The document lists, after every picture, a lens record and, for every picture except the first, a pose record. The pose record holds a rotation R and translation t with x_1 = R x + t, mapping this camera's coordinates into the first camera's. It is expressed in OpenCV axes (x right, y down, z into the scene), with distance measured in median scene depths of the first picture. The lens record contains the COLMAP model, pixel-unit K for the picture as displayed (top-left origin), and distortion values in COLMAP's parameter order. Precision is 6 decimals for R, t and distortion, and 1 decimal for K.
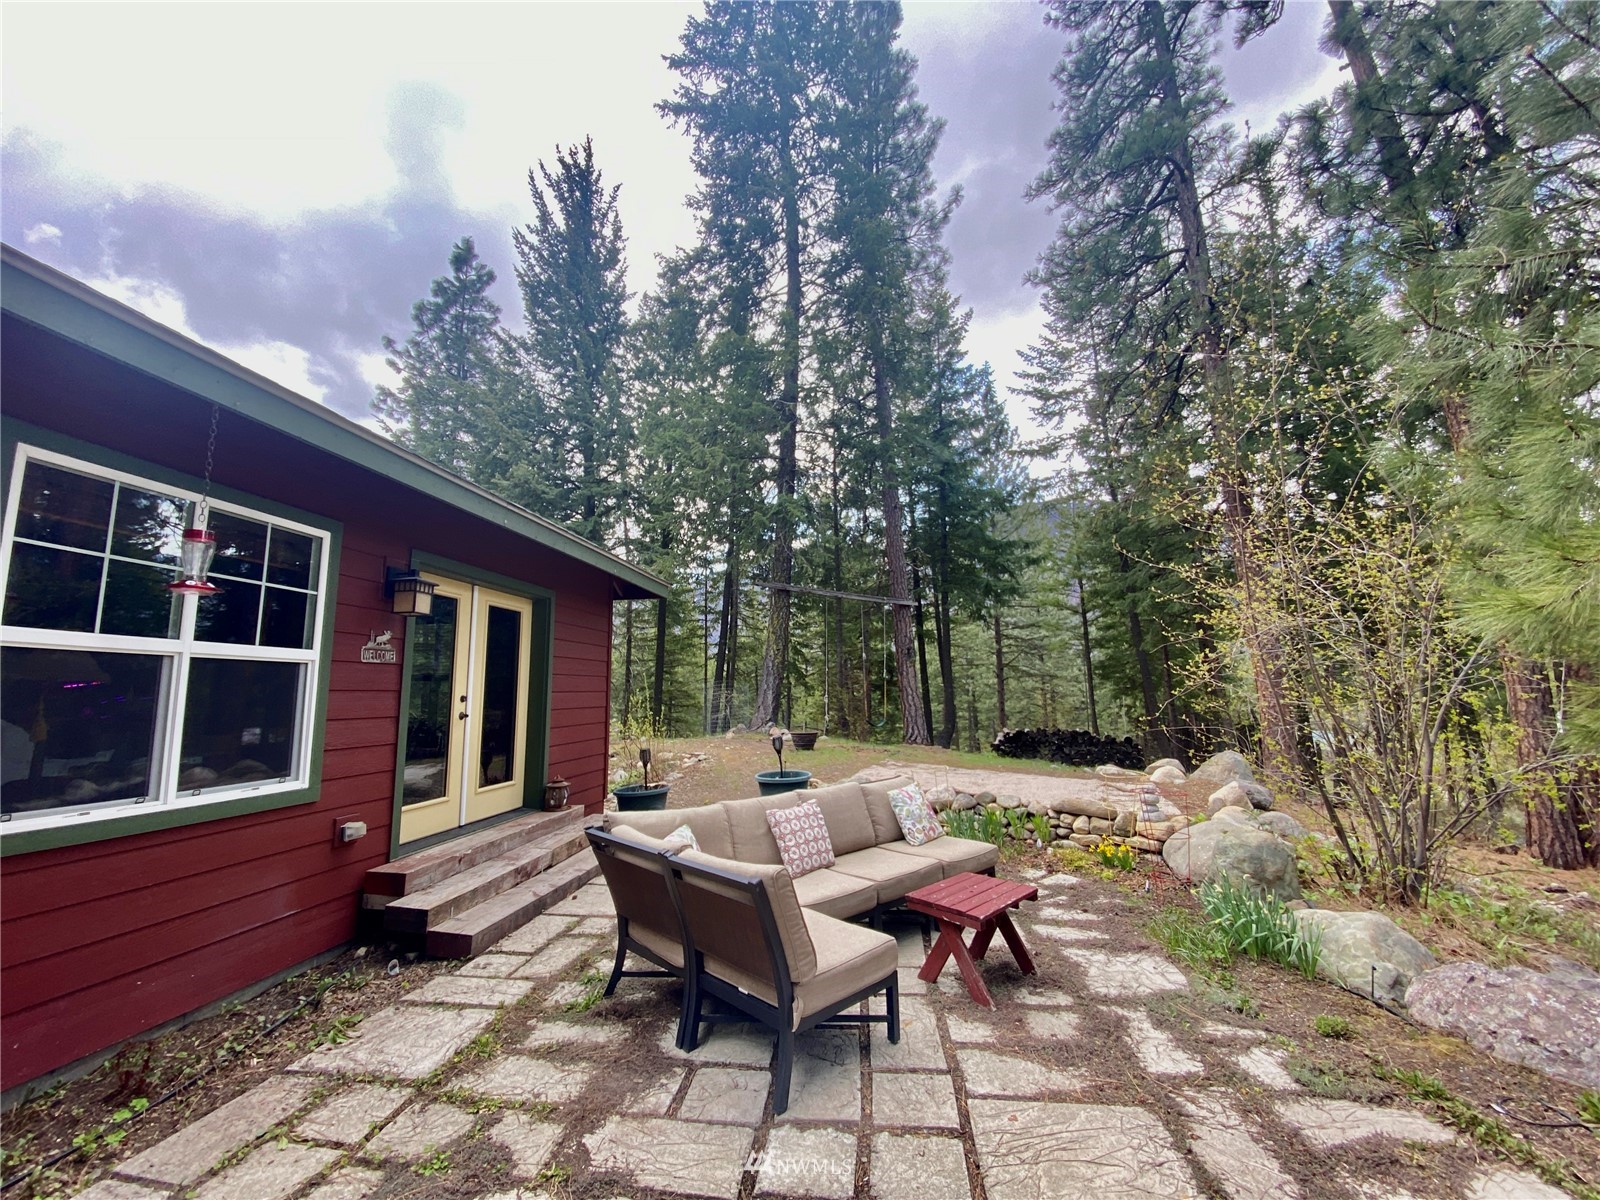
lens RADIAL K [[646.1, 0, 795.8], [0, 646.1, 597.3], [0, 0, 1]] dist [0.021714, -0.020860]
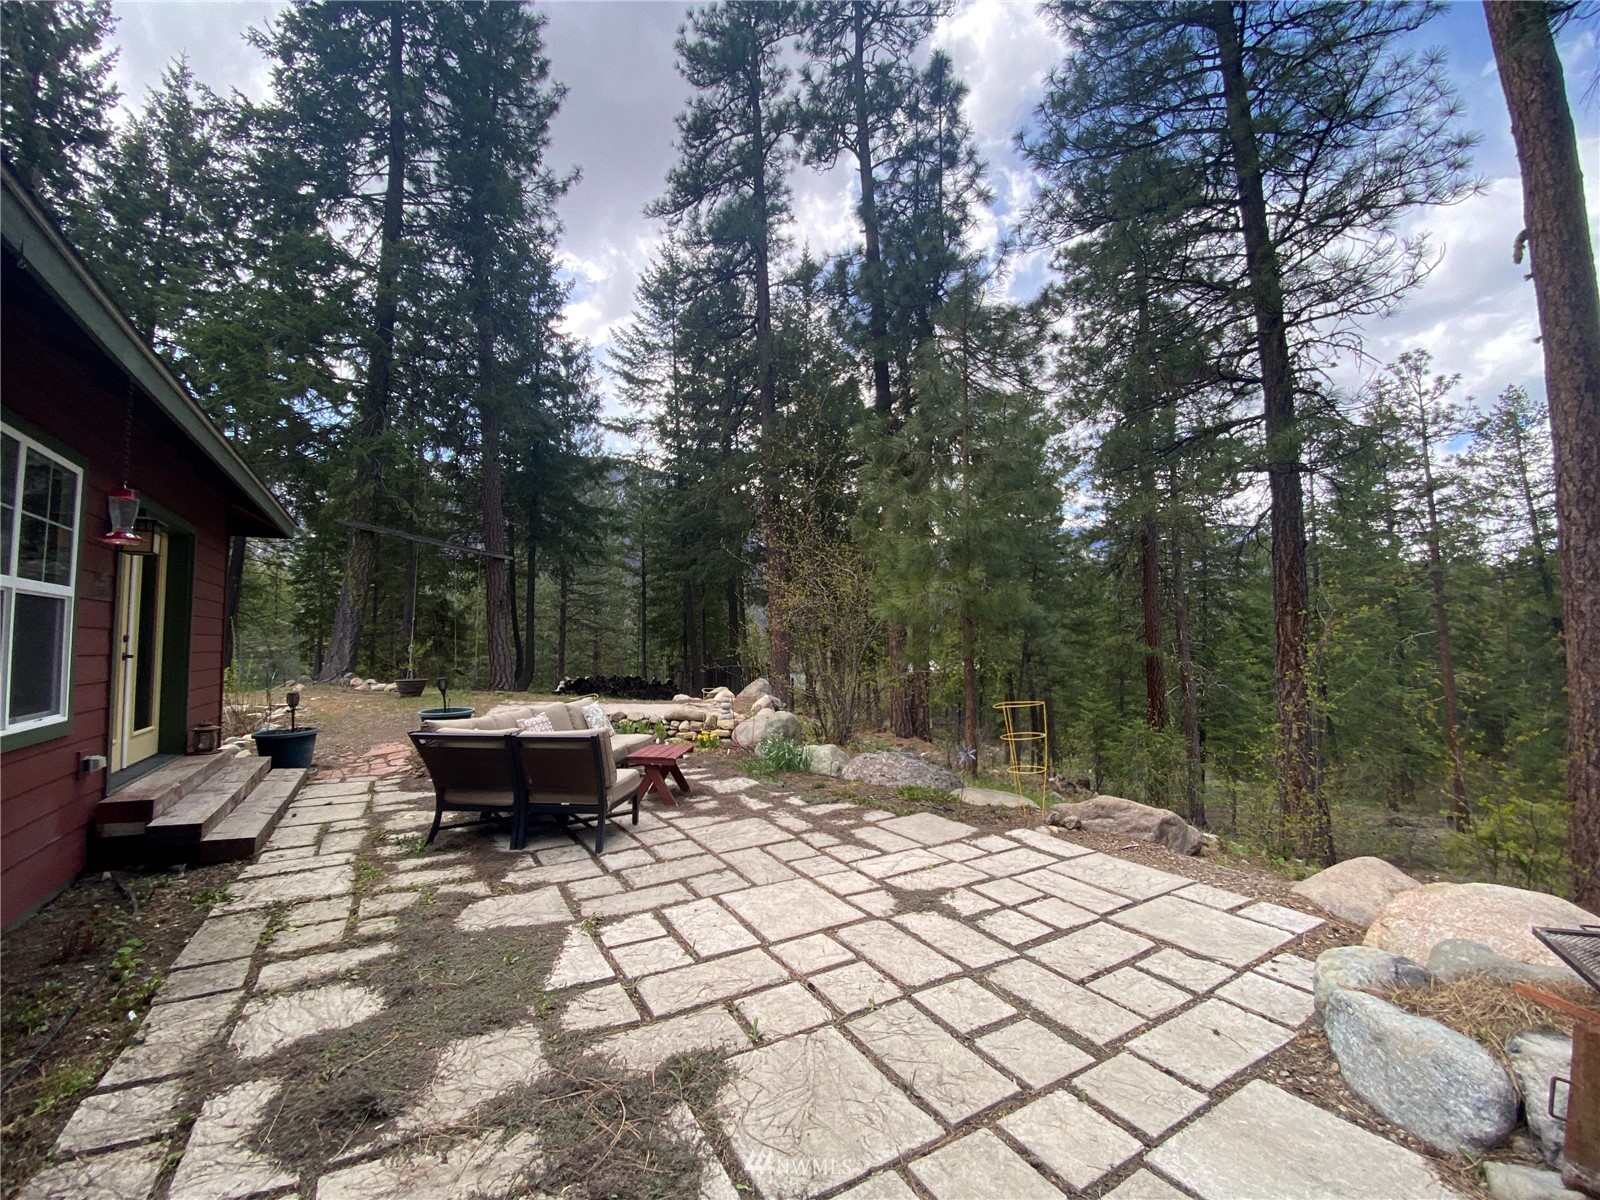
lens RADIAL K [[646.1, 0, 795.8], [0, 646.1, 597.3], [0, 0, 1]] dist [0.021714, -0.020860]
pose [[0.774843, 0.052857, 0.629940, -0.482283], [-0.098458, 0.994428, 0.037666, -0.048679], [-0.624440, -0.091208, 0.775730, -0.456762]]
